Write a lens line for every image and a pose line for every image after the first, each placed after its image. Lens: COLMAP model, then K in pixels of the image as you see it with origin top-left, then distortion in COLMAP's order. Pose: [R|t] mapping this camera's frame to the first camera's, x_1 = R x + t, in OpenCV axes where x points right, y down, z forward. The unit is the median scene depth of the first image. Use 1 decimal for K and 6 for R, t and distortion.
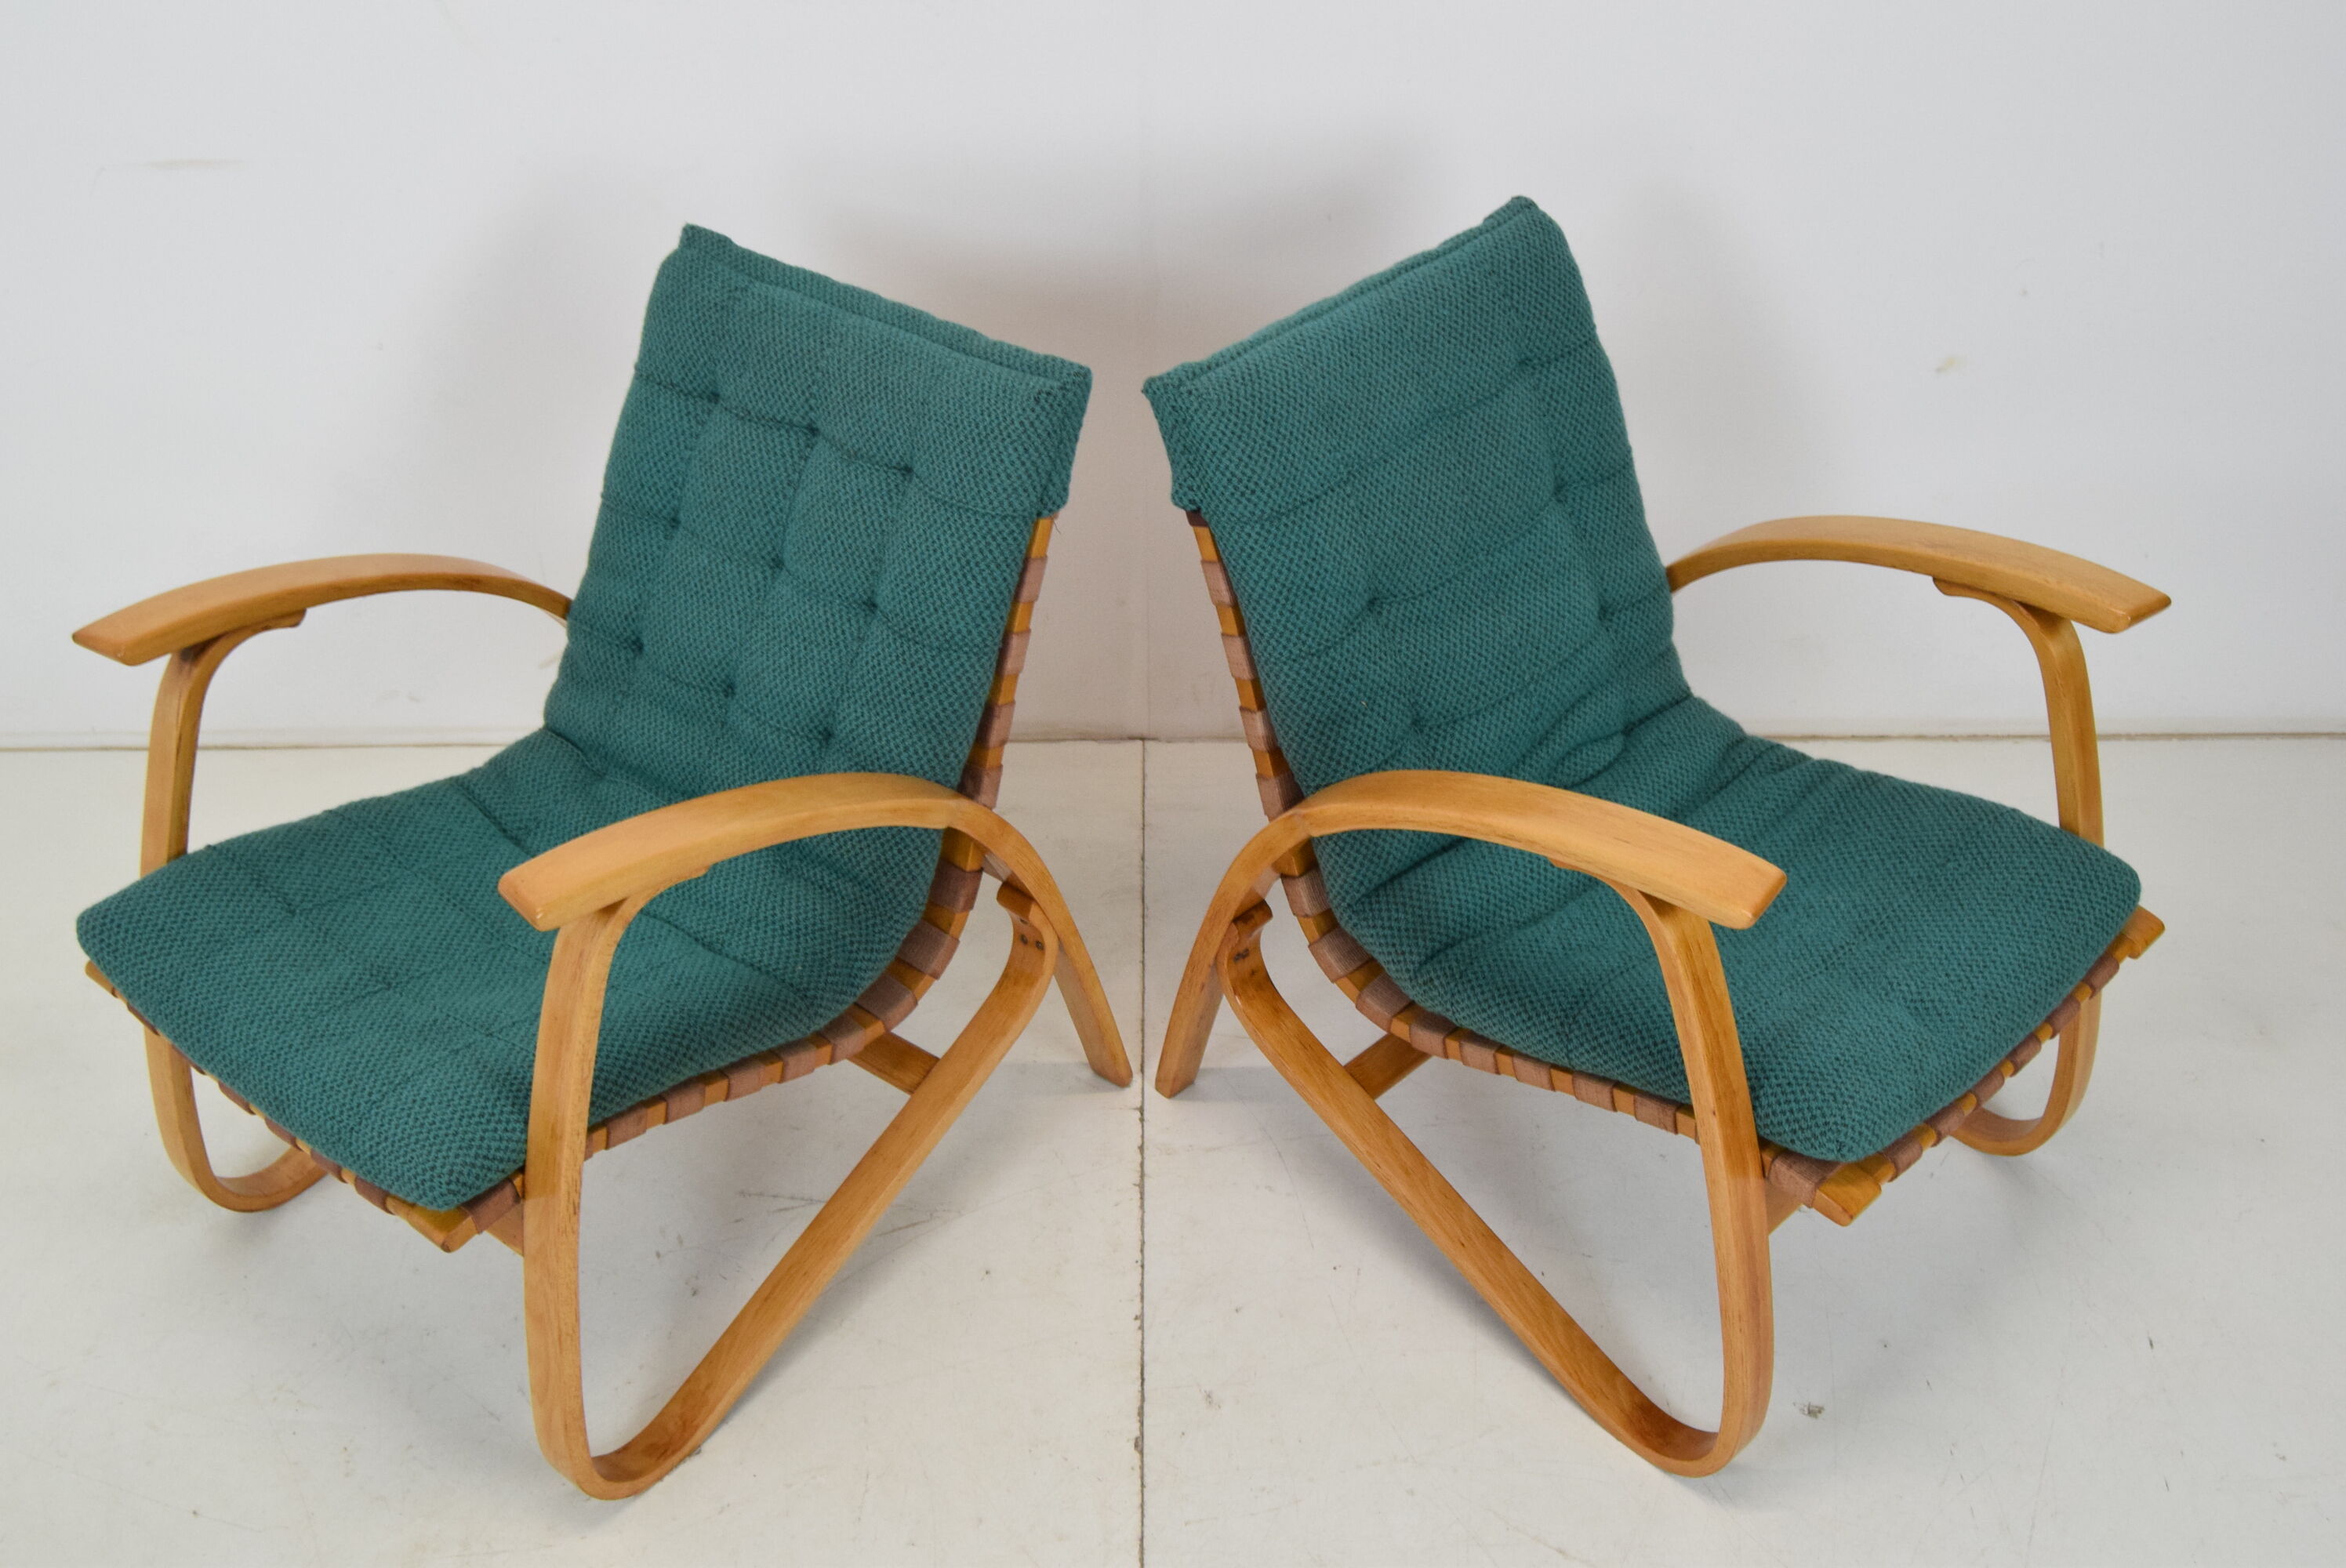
lens RADIAL K [[2413.1, 0, 1165.7], [0, 2413.1, 785.0], [0, 0, 1]] dist [-0.057706, 0.000000]
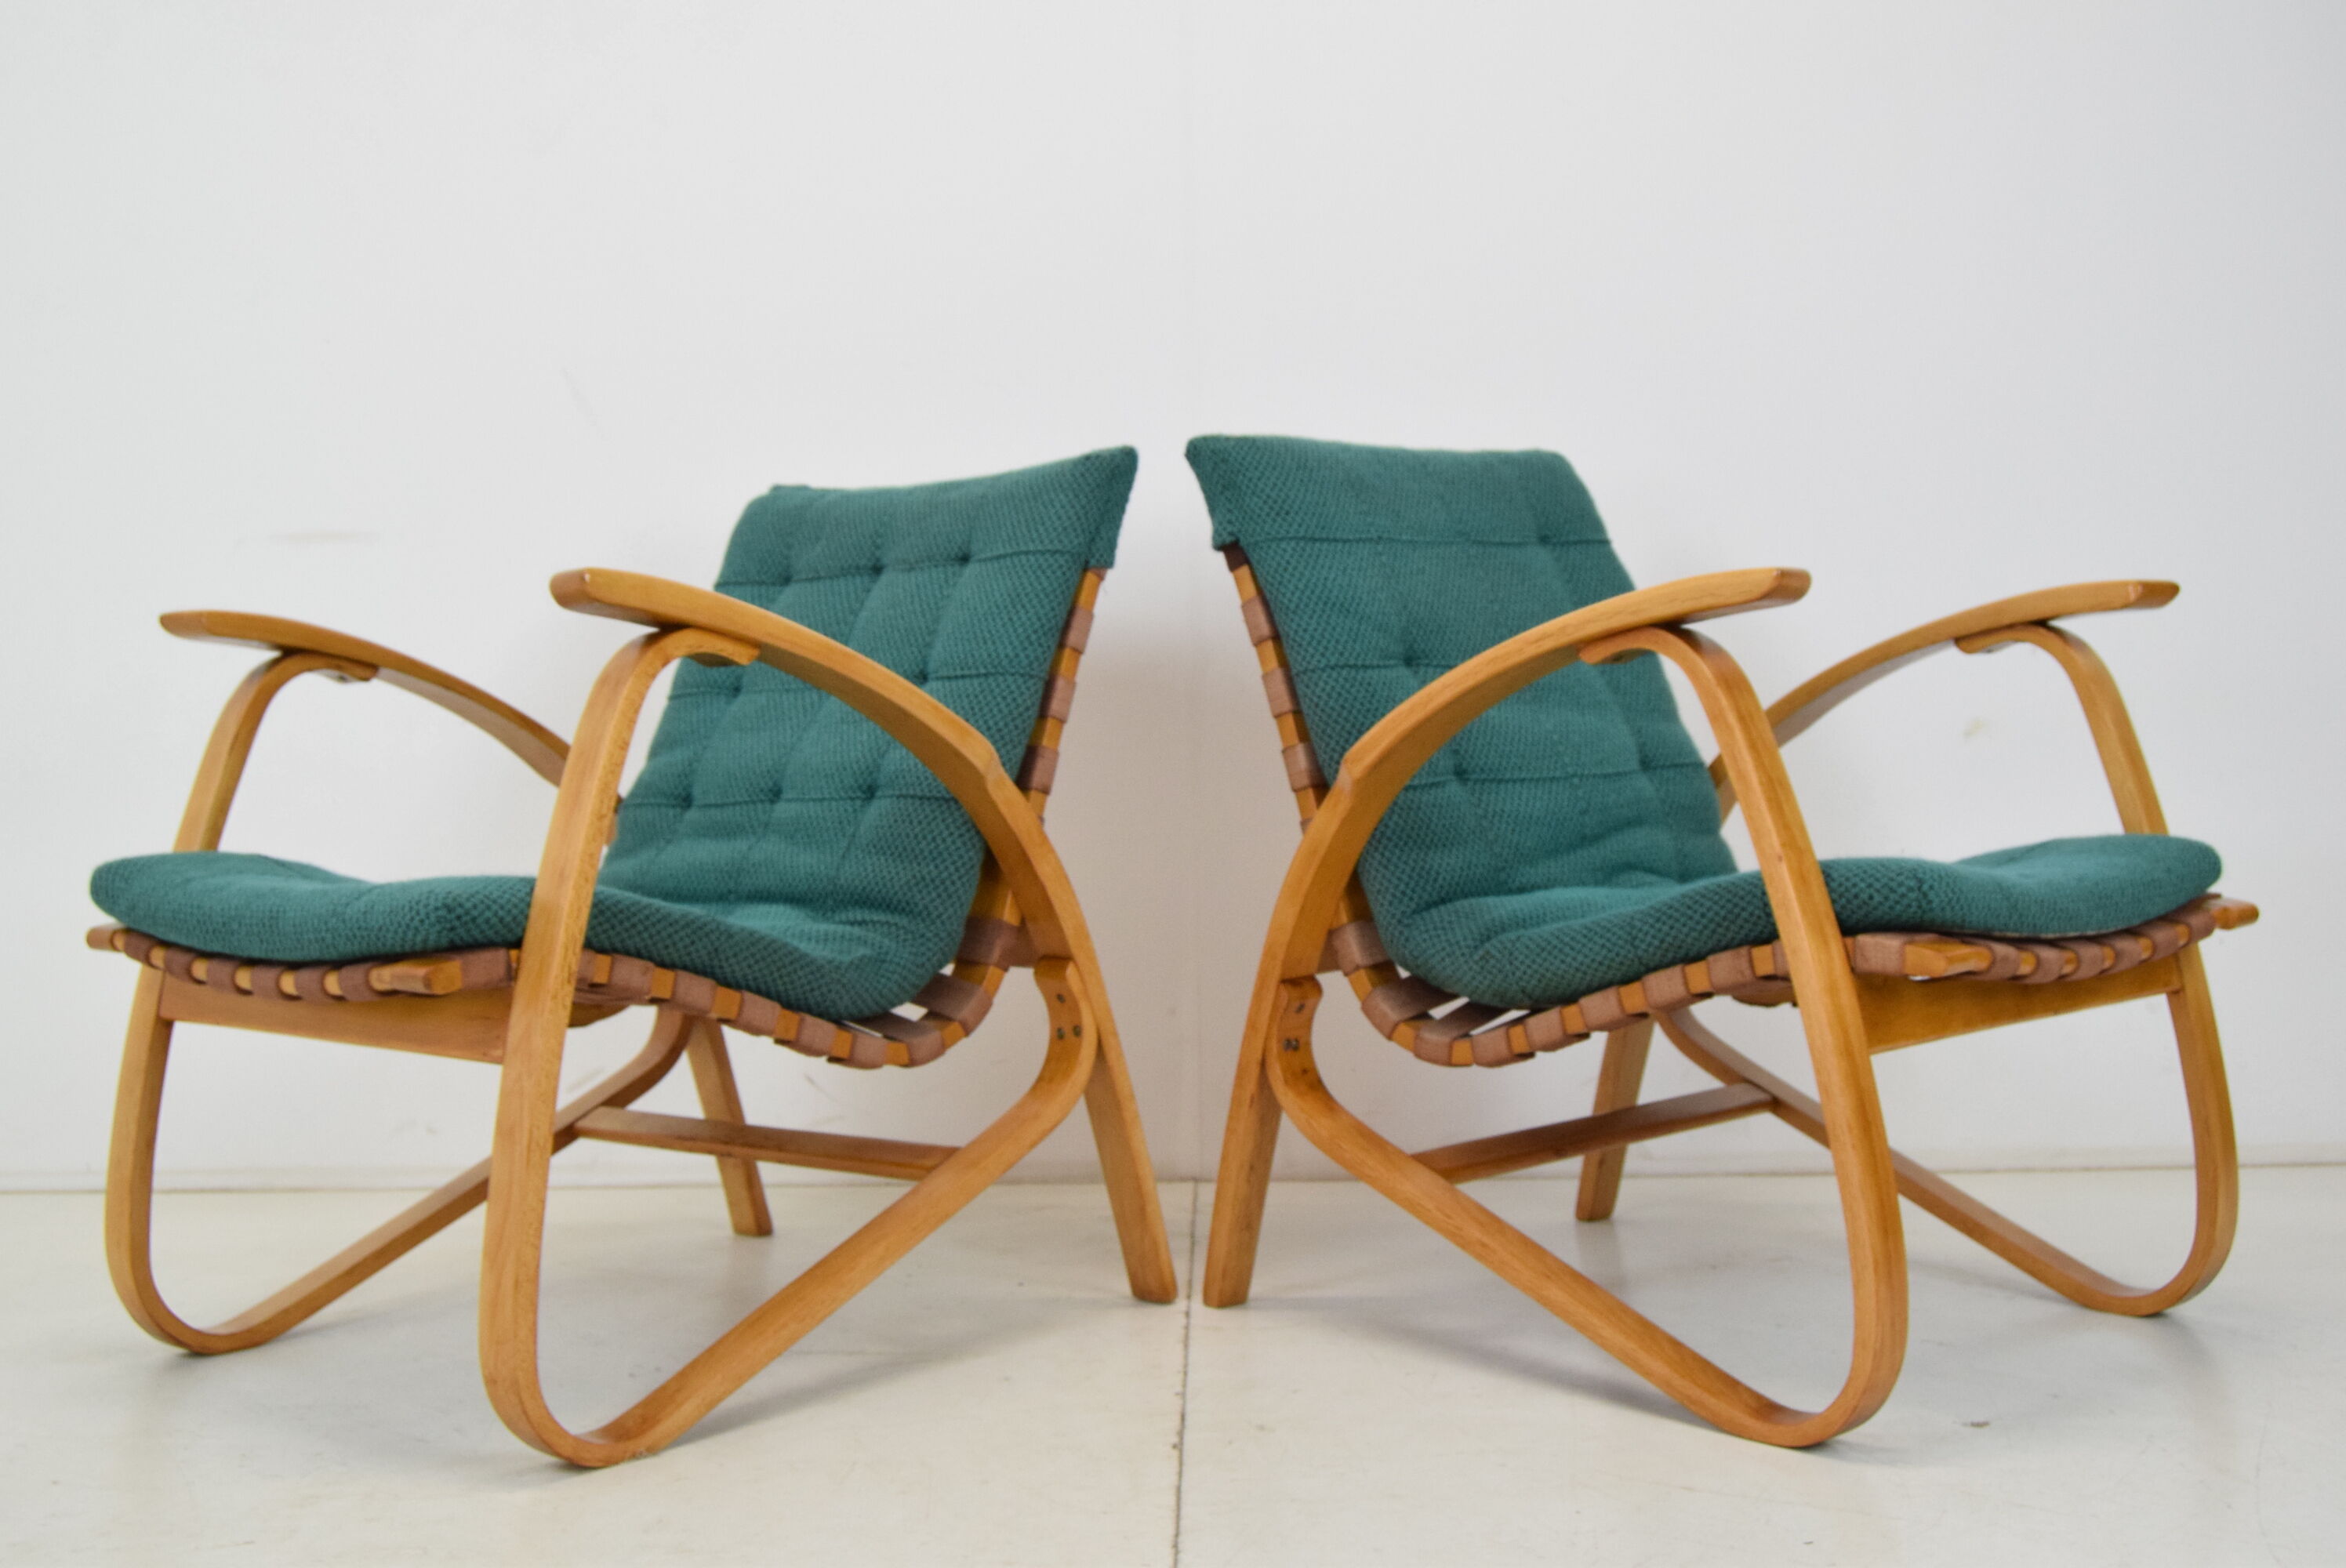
lens RADIAL K [[2595.5, 0, 1178.7], [0, 2595.5, 779.8], [0, 0, 1]] dist [-0.073078, 0.000000]
pose [[0.999671, -0.010750, -0.023275, 0.012799], [-0.004767, 0.814073, -0.580743, 0.608358], [0.025191, 0.580663, 0.813754, 0.126712]]
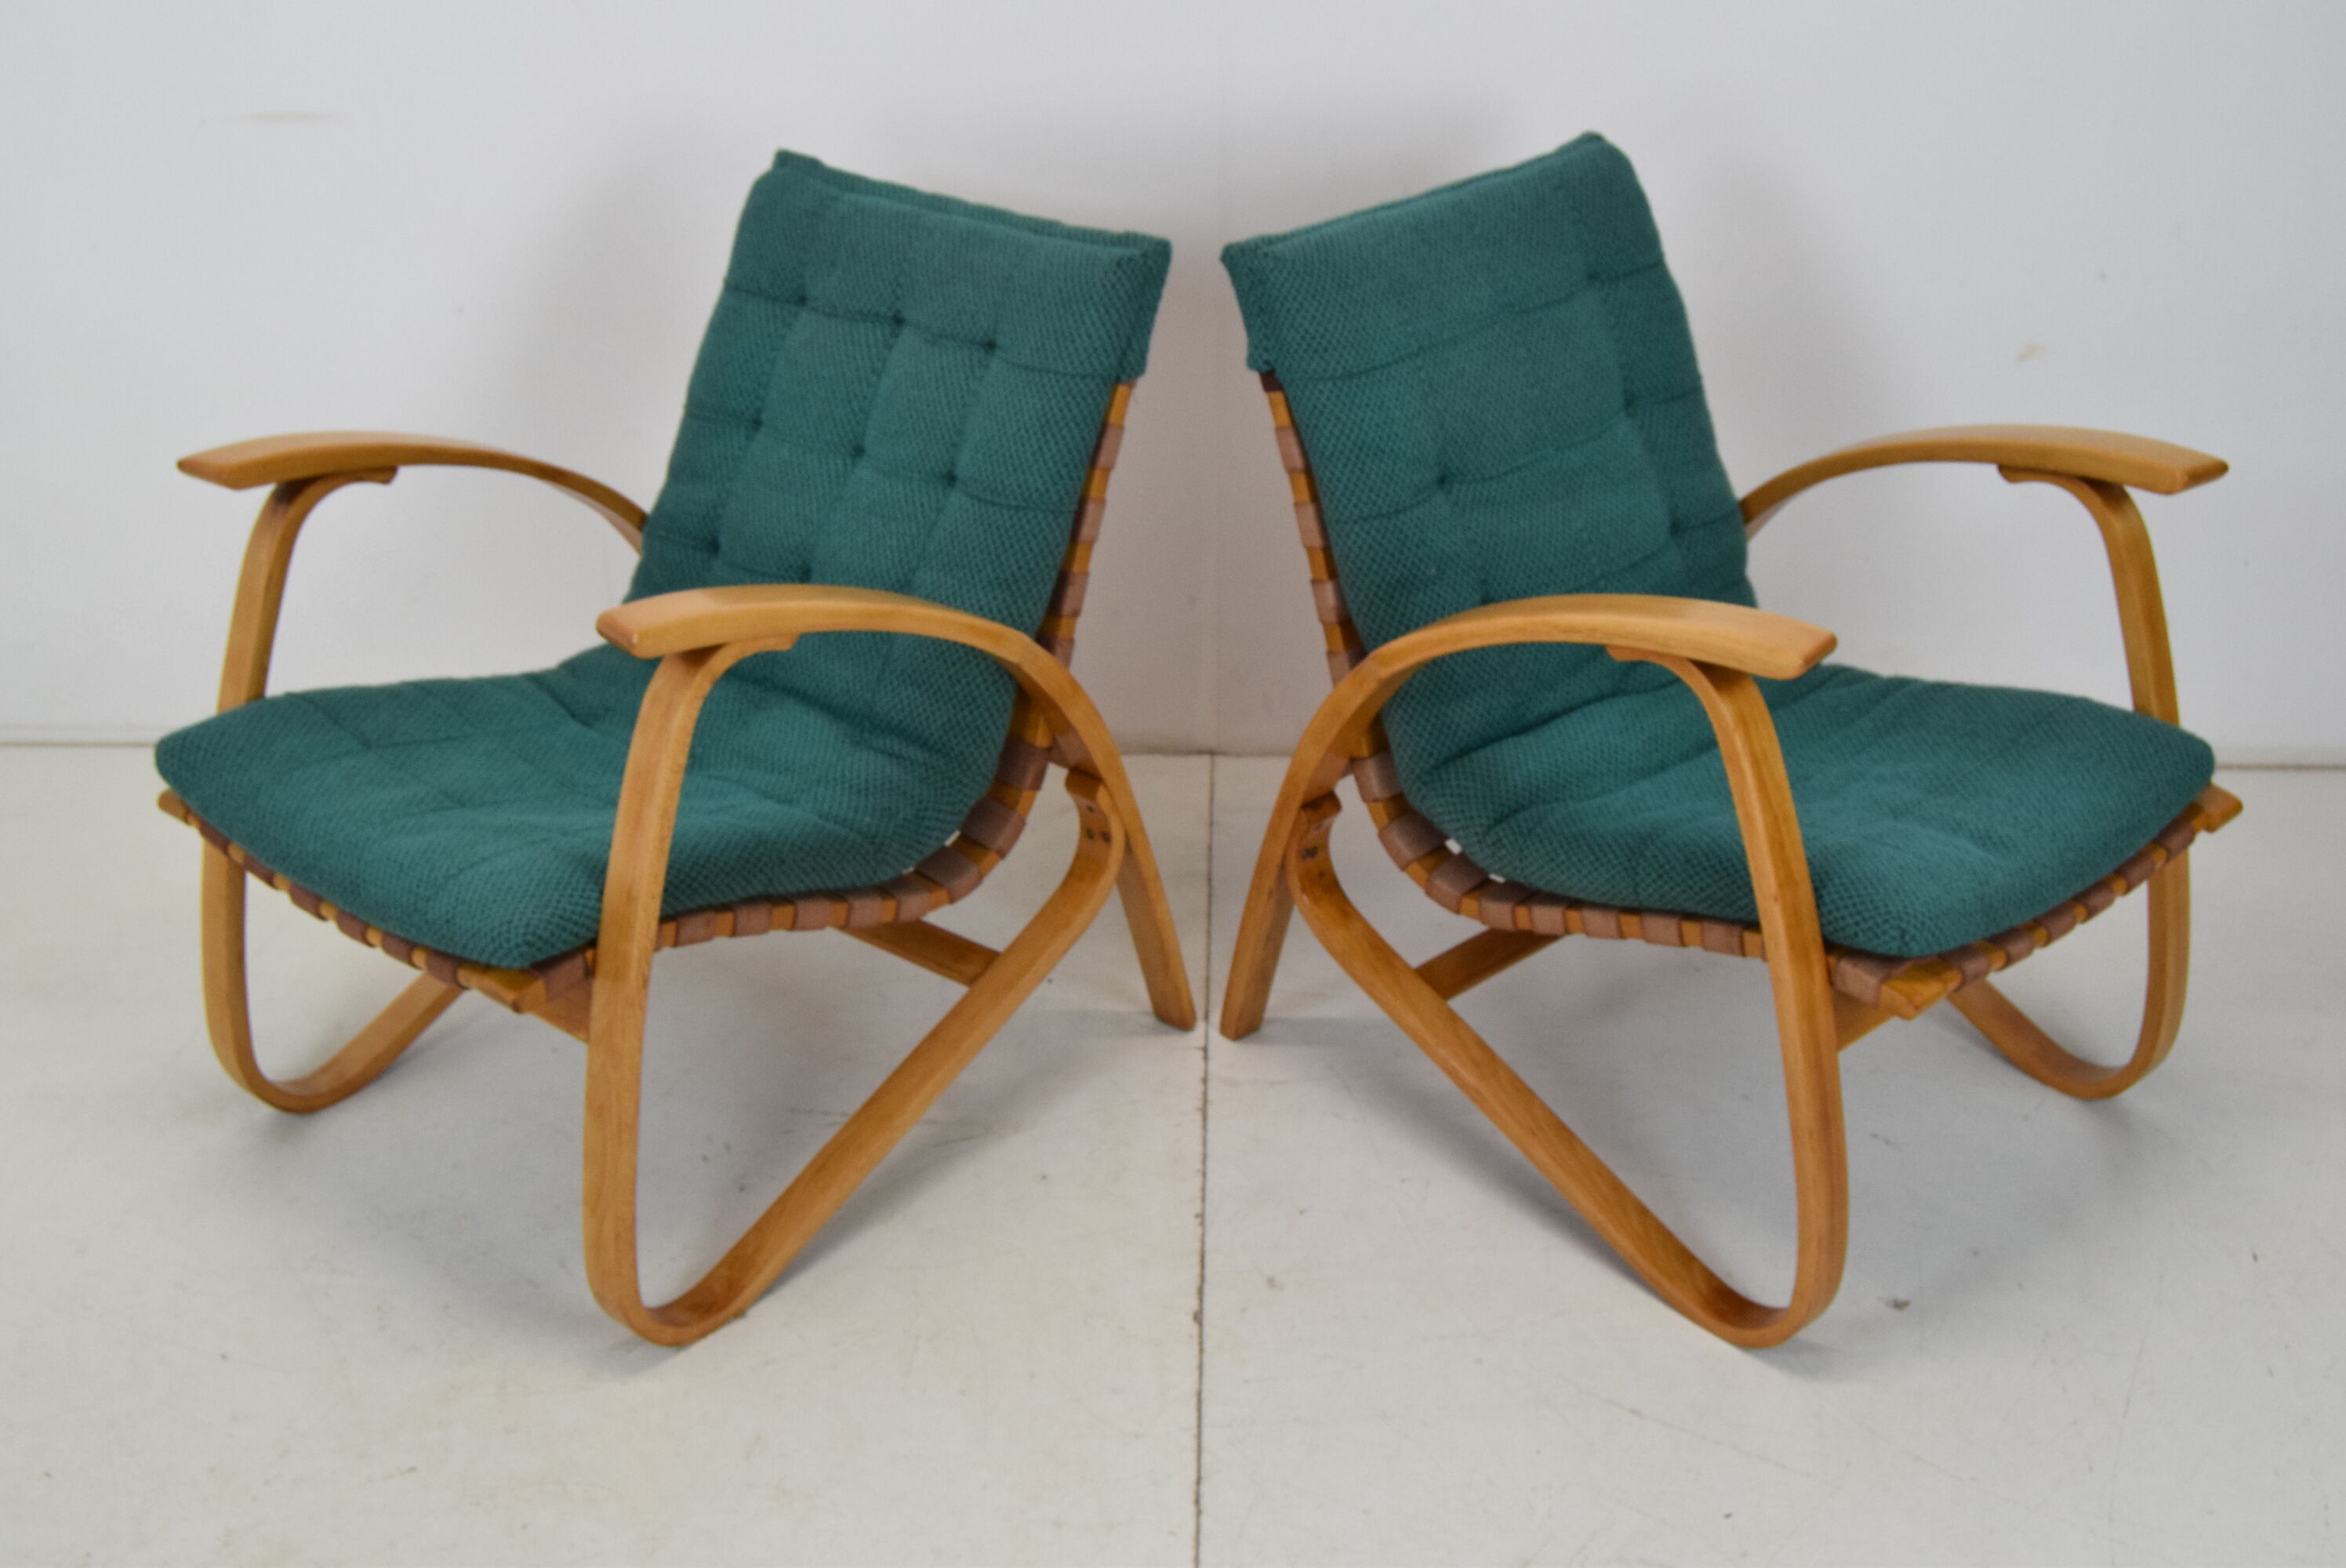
lens RADIAL K [[2809.7, 0, 1177.9], [0, 2809.7, 782.2], [0, 0, 1]] dist [-0.051907, 0.000000]
pose [[0.999654, 0.016170, -0.020723, 0.000736], [-0.019386, 0.985961, -0.165849, 0.248727], [0.017751, 0.166193, 0.985933, -0.148604]]
